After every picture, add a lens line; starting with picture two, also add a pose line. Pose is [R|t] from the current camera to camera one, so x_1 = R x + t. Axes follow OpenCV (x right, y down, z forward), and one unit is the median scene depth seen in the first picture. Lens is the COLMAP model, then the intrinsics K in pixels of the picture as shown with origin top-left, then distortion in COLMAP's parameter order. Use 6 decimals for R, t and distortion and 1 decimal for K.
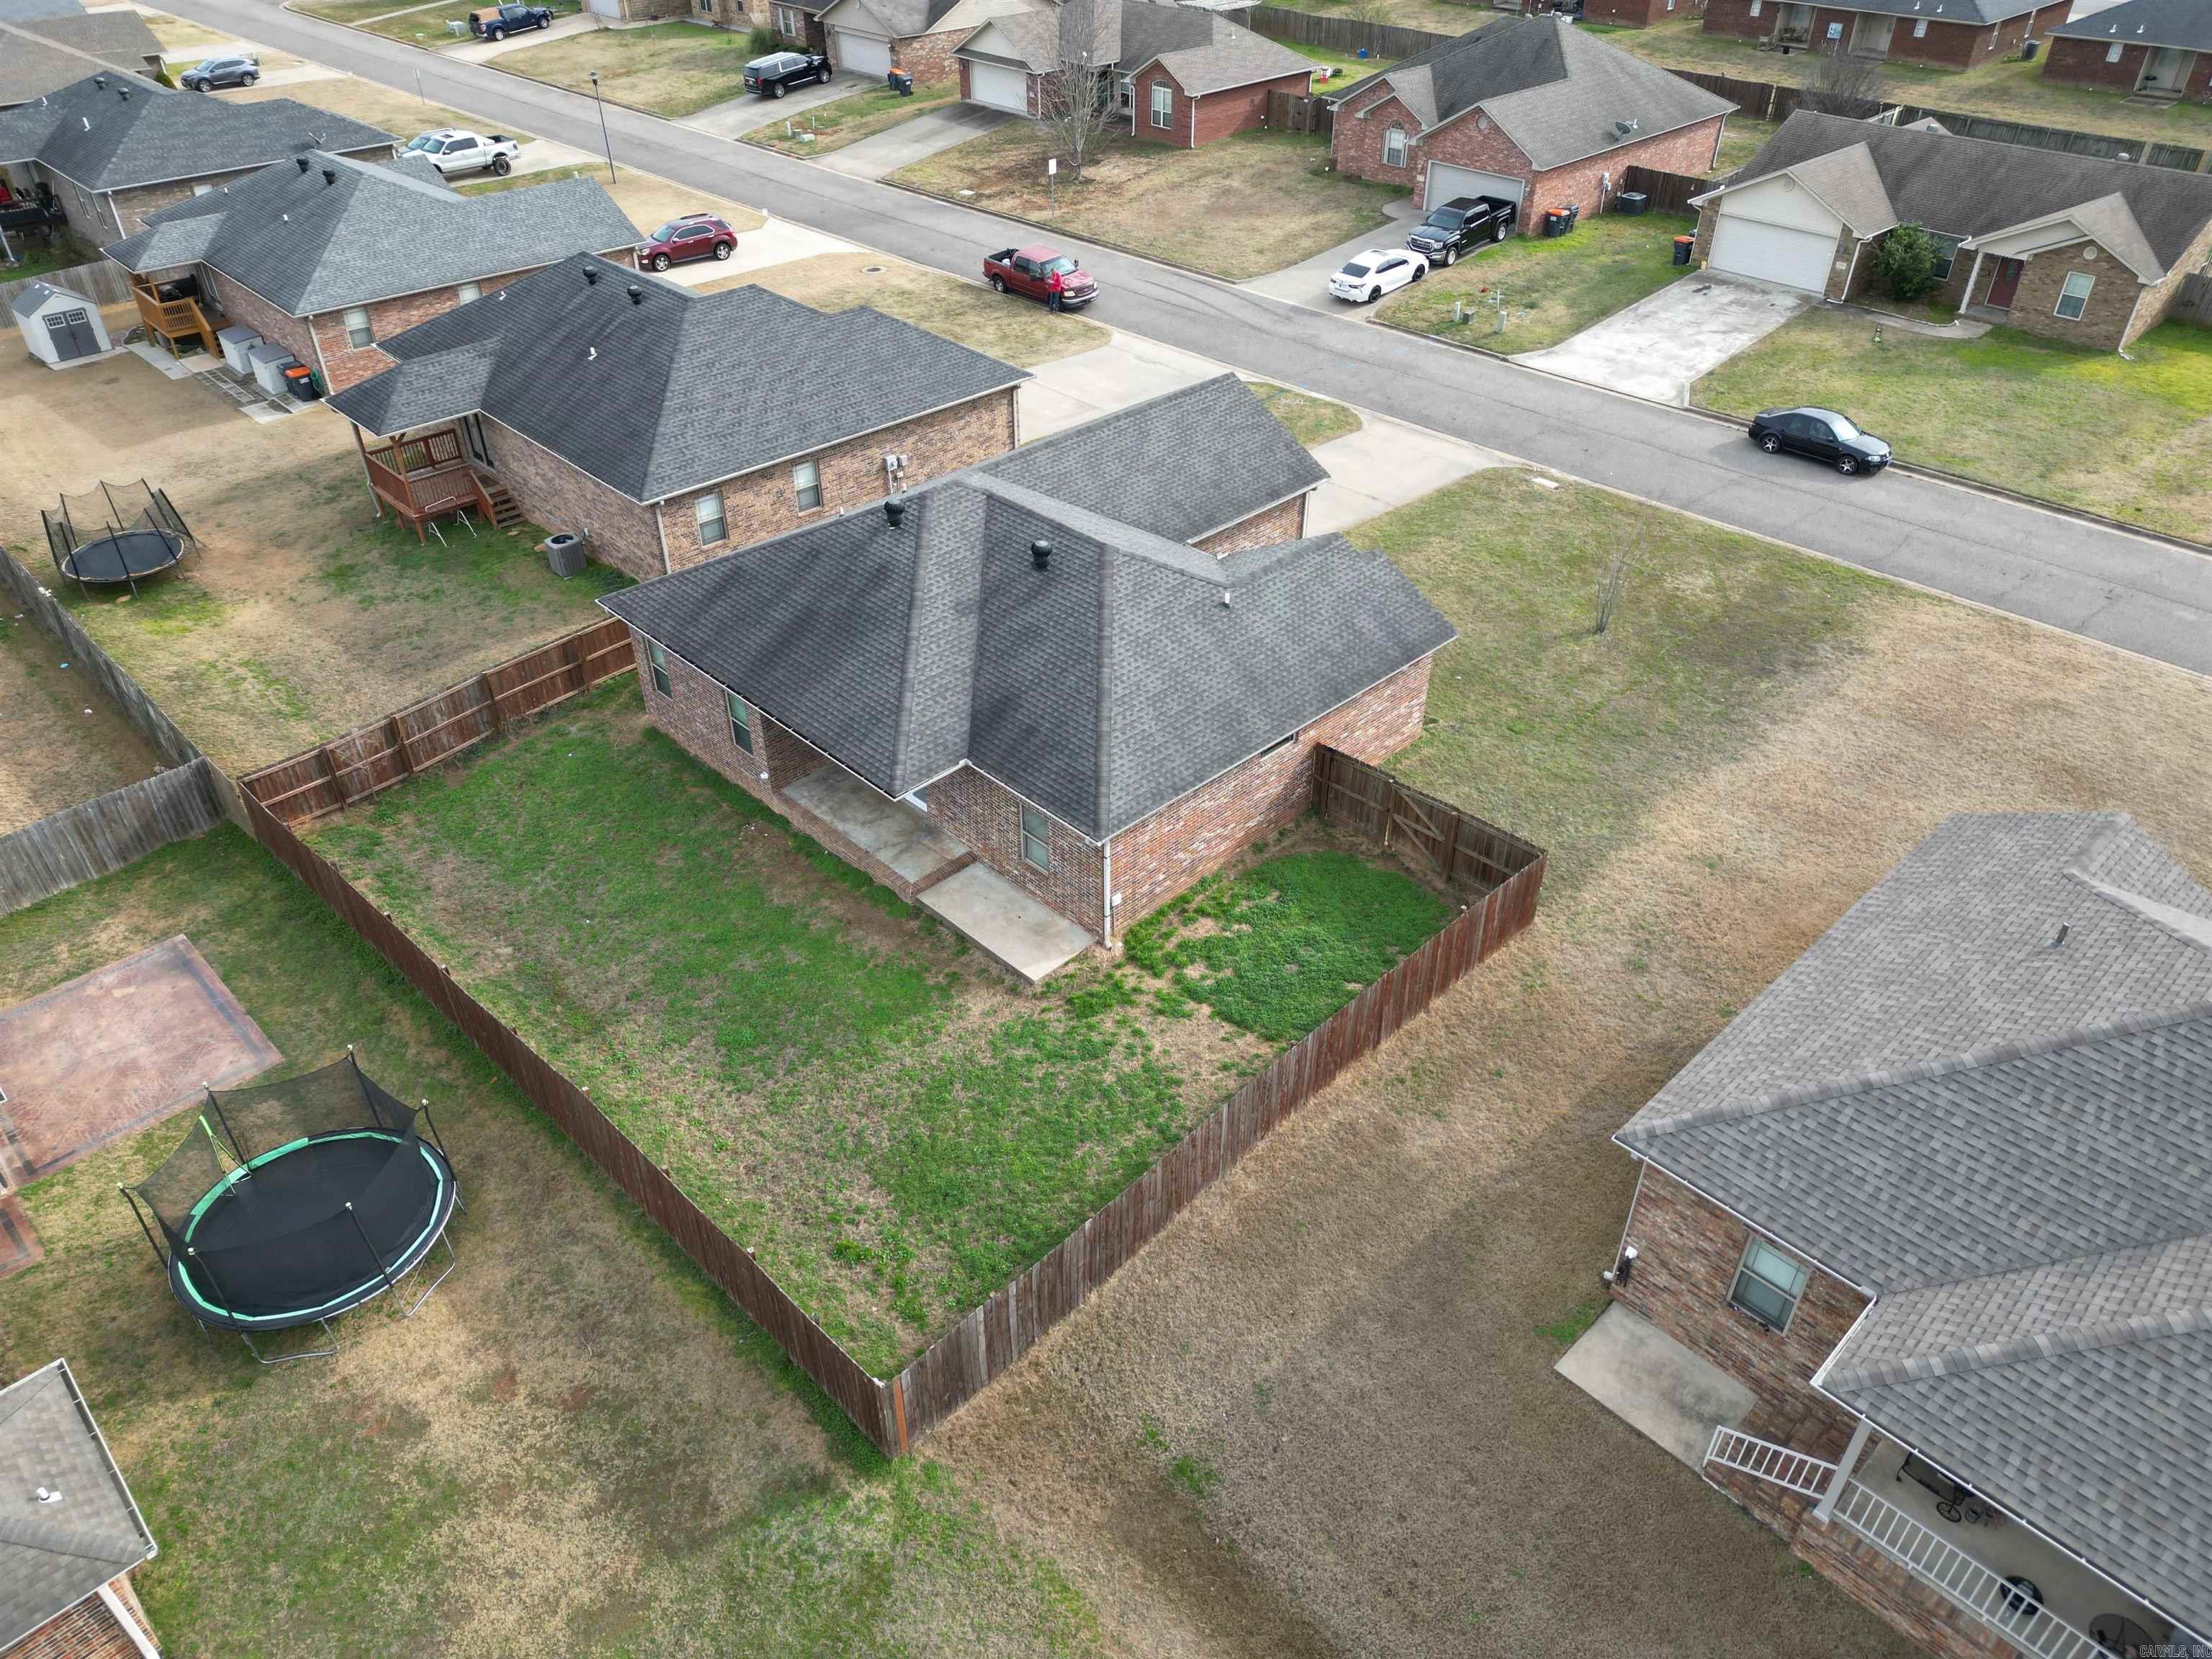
lens RADIAL K [[1548.2, 0, 1105.6], [0, 1548.2, 823.3], [0, 0, 1]] dist [0.058699, -0.049186]
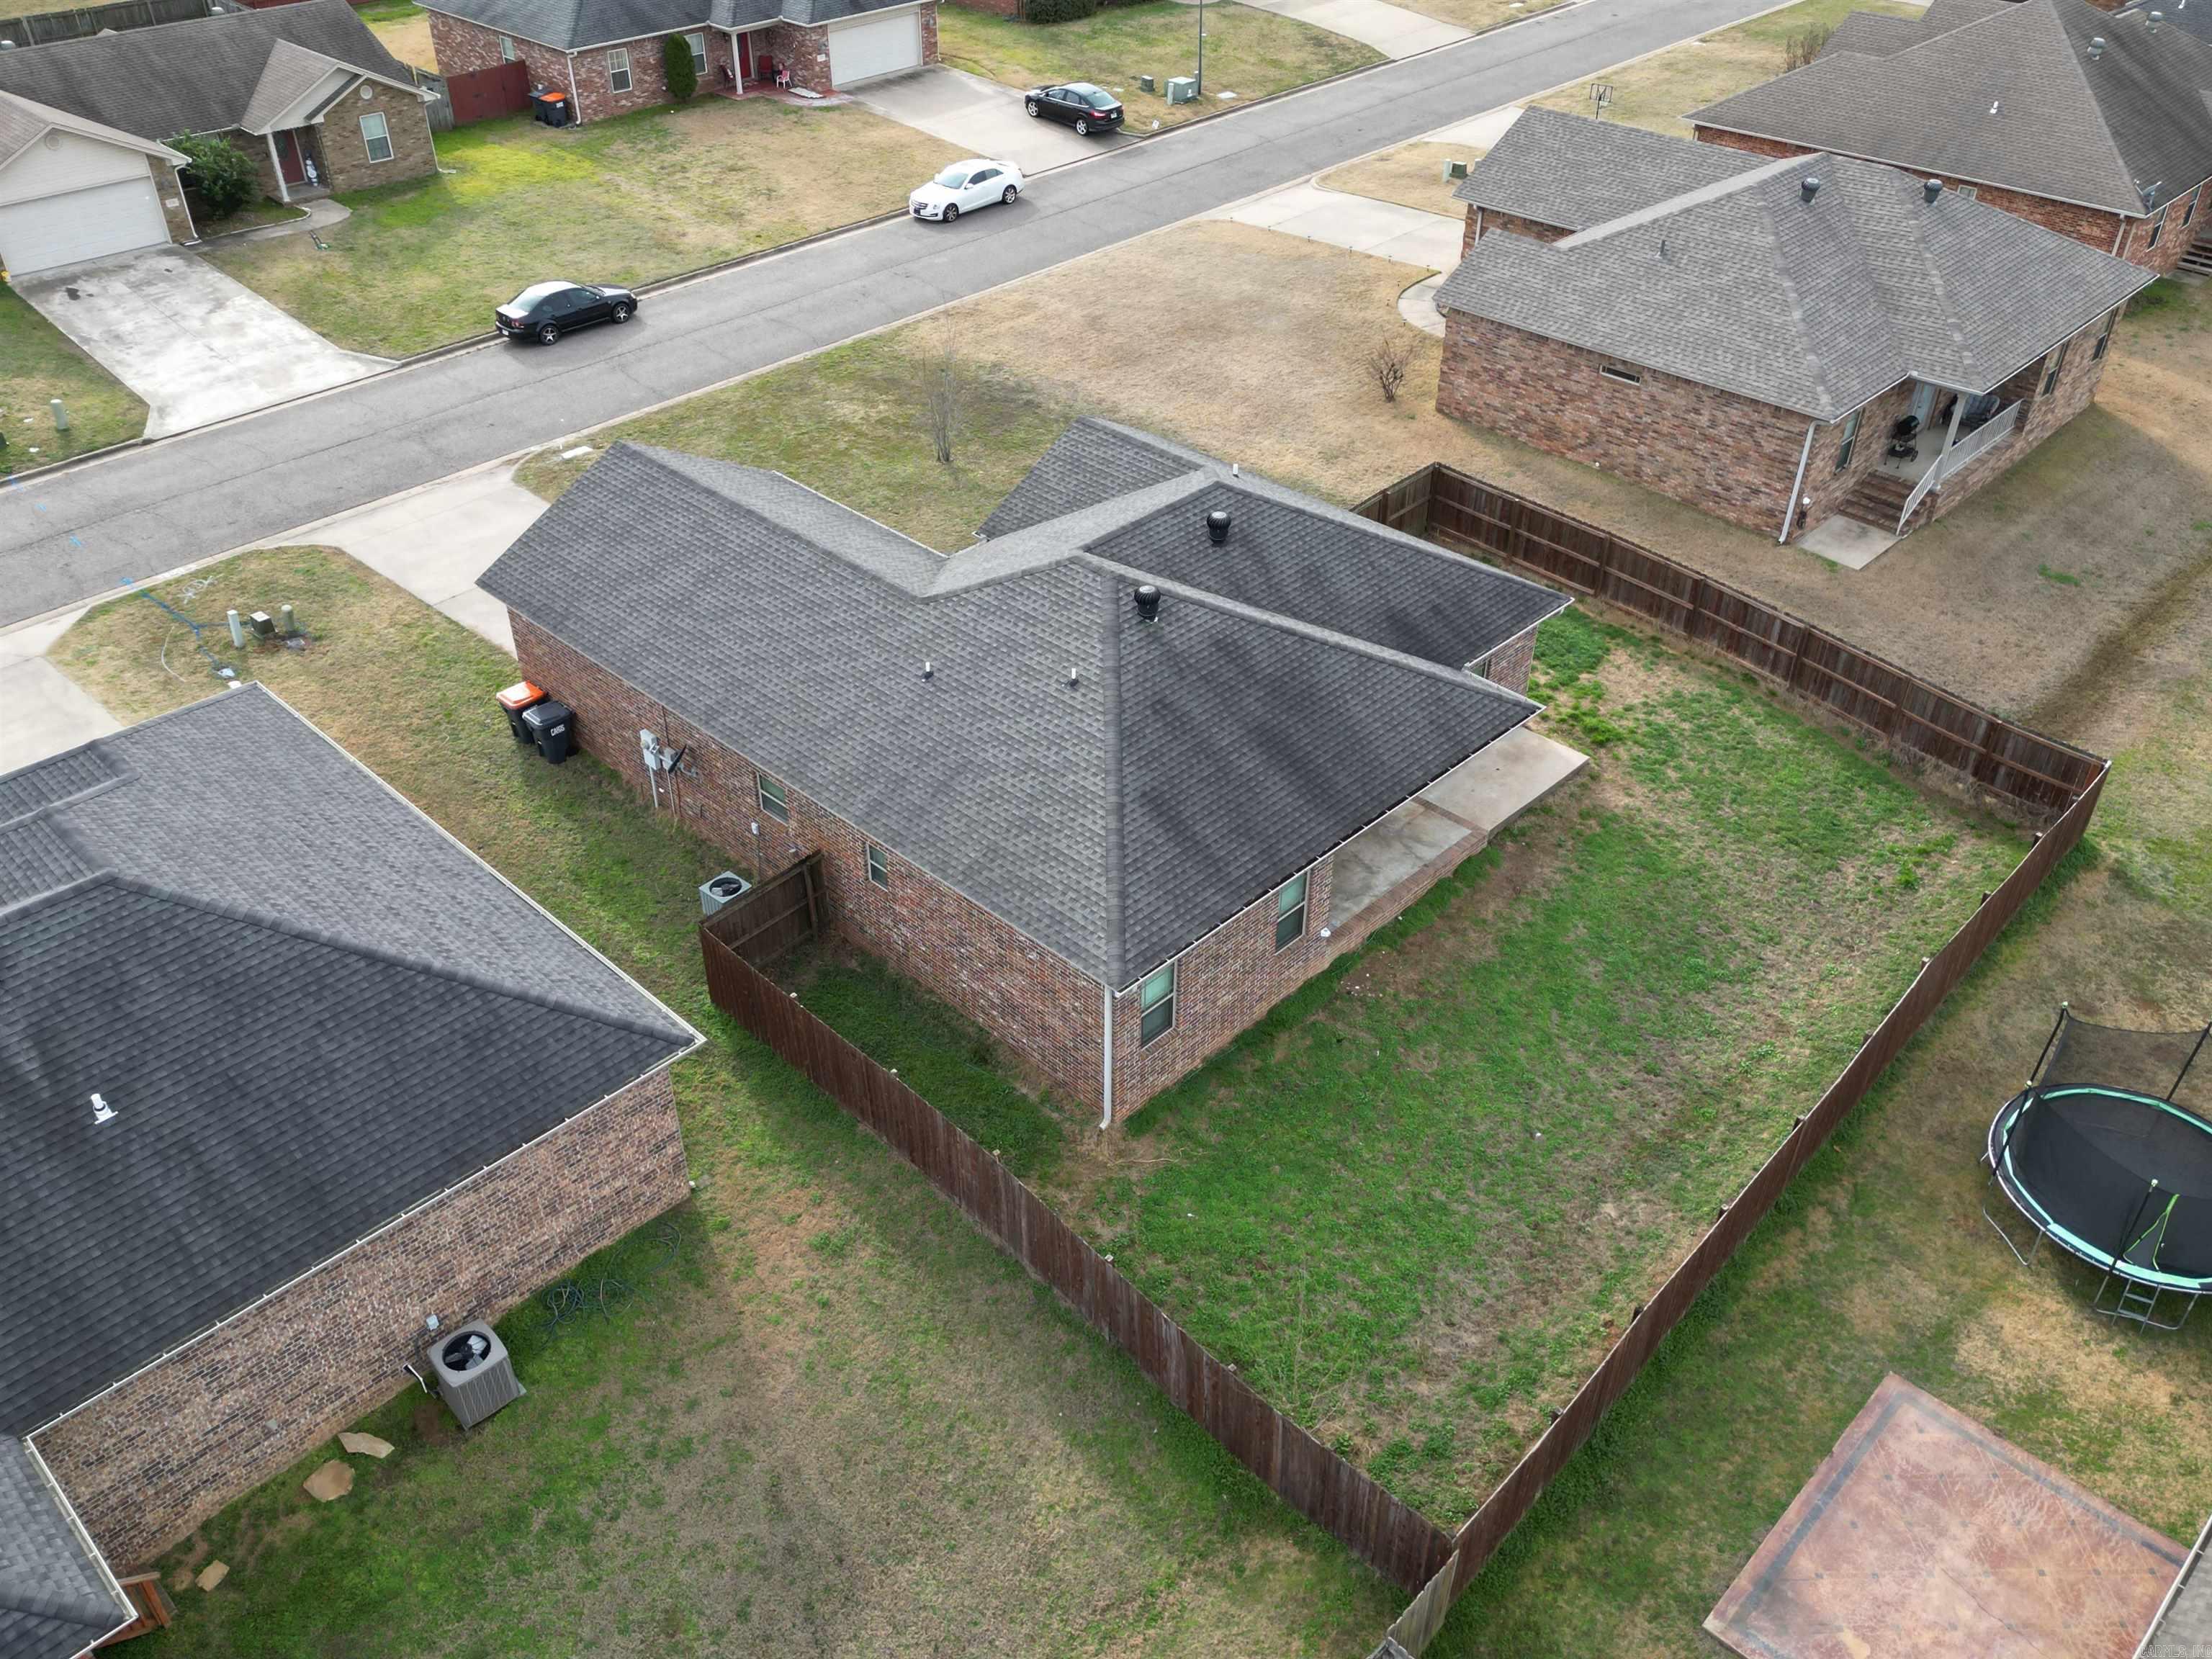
lens RADIAL K [[1810.4, 0, 1106.1], [0, 1810.4, 839.3], [0, 0, 1]] dist [0.046924, -0.030062]
pose [[-0.026416, -0.593367, 0.804499, -0.591747], [0.583838, 0.644101, 0.494234, -0.369567], [-0.811440, 0.482753, 0.329416, 0.494599]]
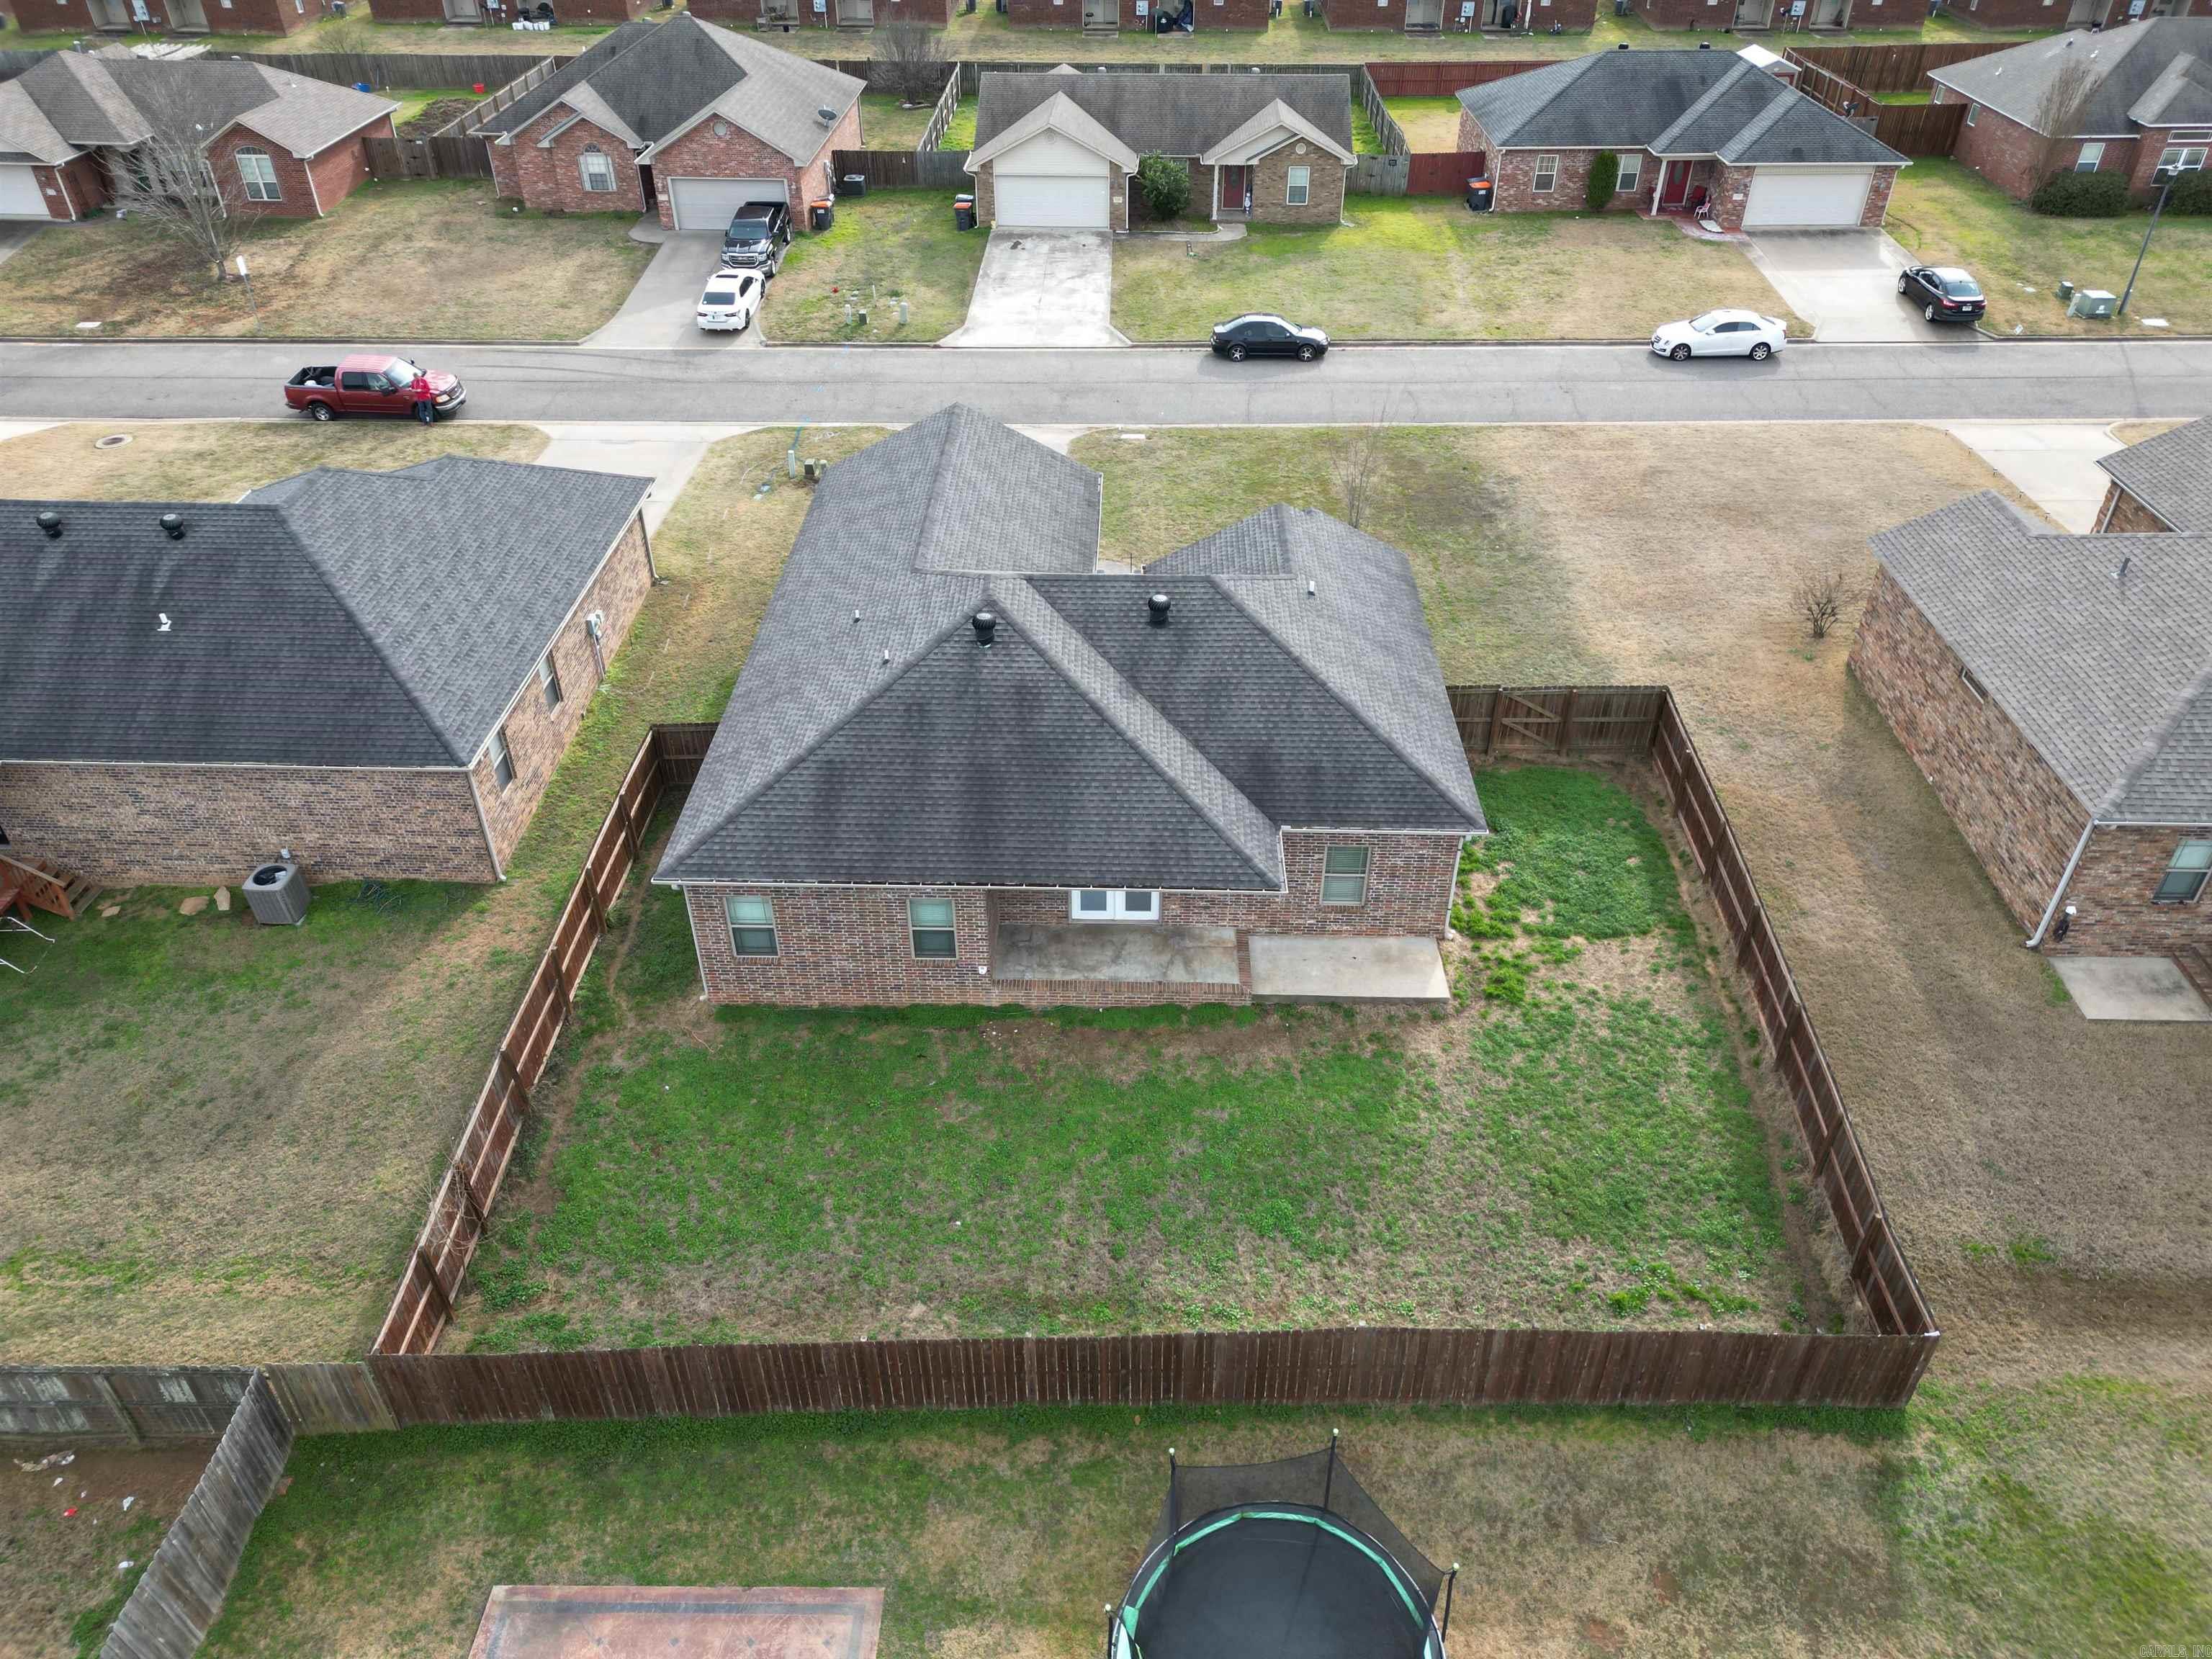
lens RADIAL K [[1548.2, 0, 1106.7], [0, 1548.2, 826.3], [0, 0, 1]] dist [0.058699, -0.049186]
pose [[0.715948, -0.412119, 0.563539, -0.393547], [0.410329, 0.901446, 0.137930, -0.121637], [-0.564844, 0.132485, 0.814493, 0.173960]]
